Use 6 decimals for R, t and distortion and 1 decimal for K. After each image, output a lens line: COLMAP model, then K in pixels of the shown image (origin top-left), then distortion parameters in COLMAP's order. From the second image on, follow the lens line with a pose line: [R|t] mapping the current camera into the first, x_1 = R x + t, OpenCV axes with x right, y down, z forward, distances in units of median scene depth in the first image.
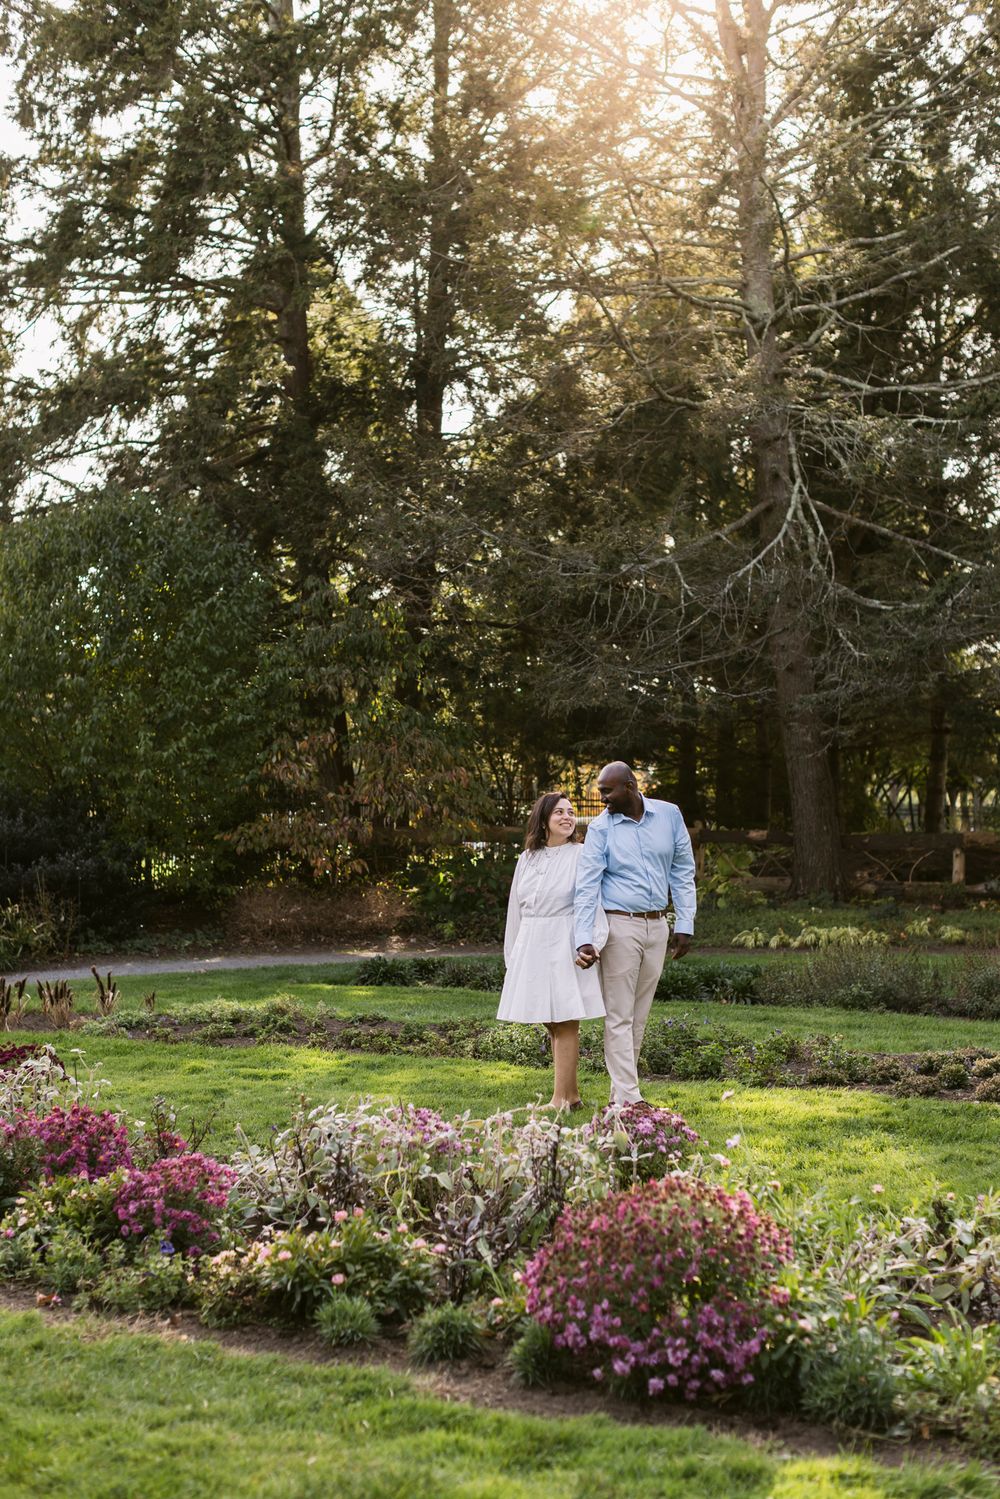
lens RADIAL K [[2801.4, 0, 500.0], [0, 2801.4, 749.5], [0, 0, 1]] dist [0.010835, 1.887286]
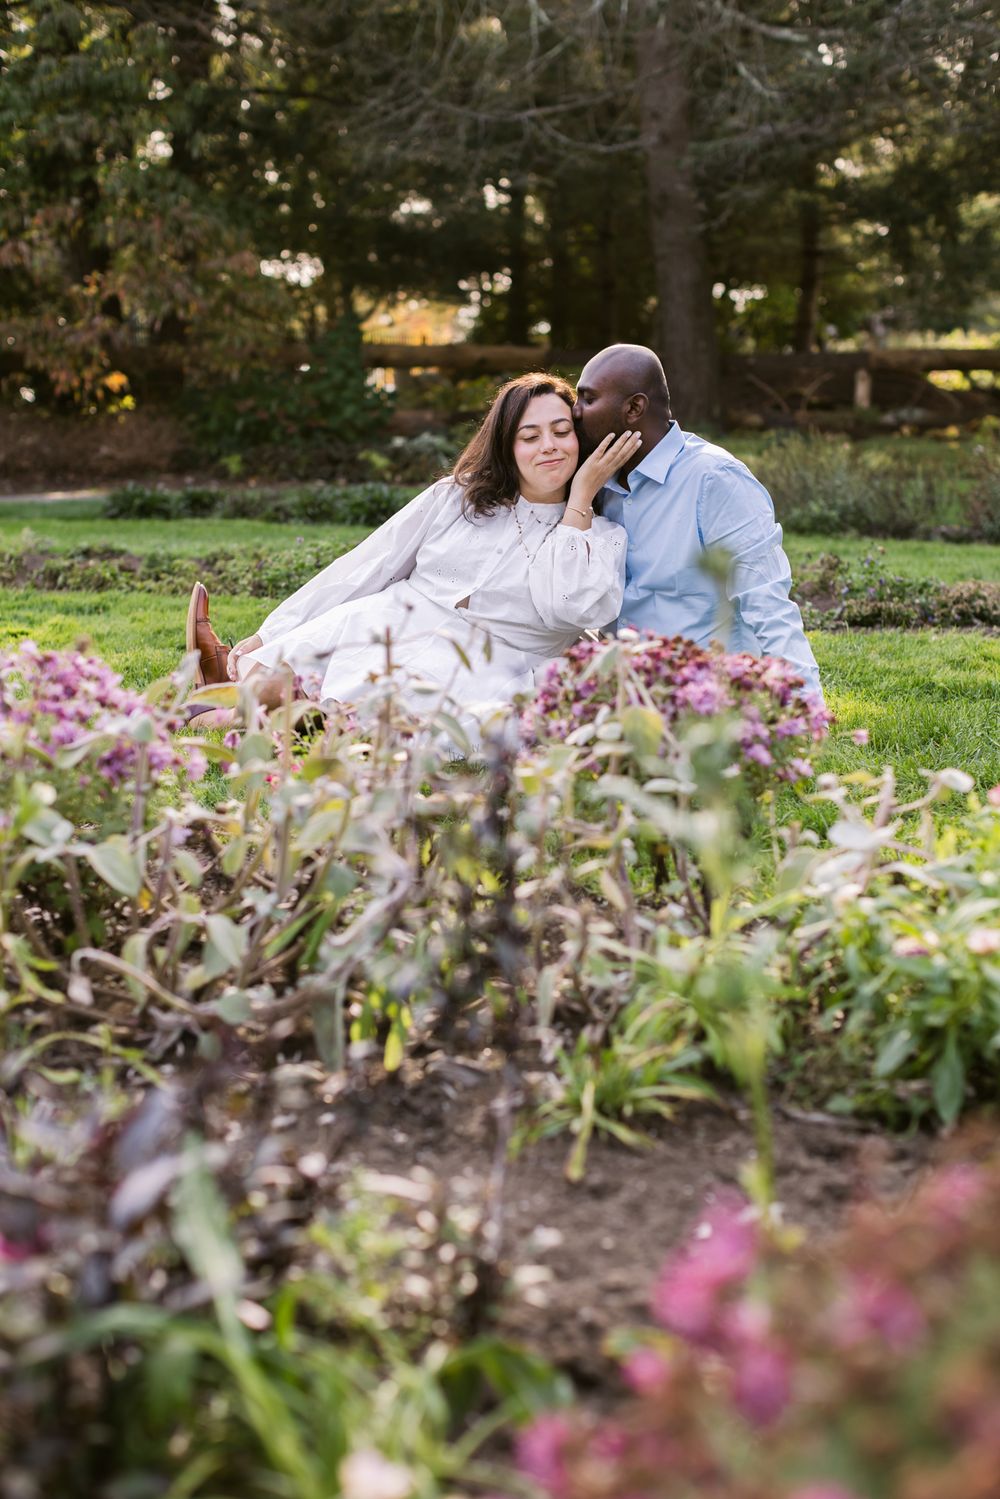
lens RADIAL K [[2801.4, 0, 500.0], [0, 2801.4, 749.5], [0, 0, 1]] dist [0.010835, 1.887286]
pose [[0.997551, -0.014091, 0.068513, 0.002389], [0.003994, 0.989374, 0.145338, 0.091015], [-0.069833, -0.144708, 0.987007, 0.659823]]
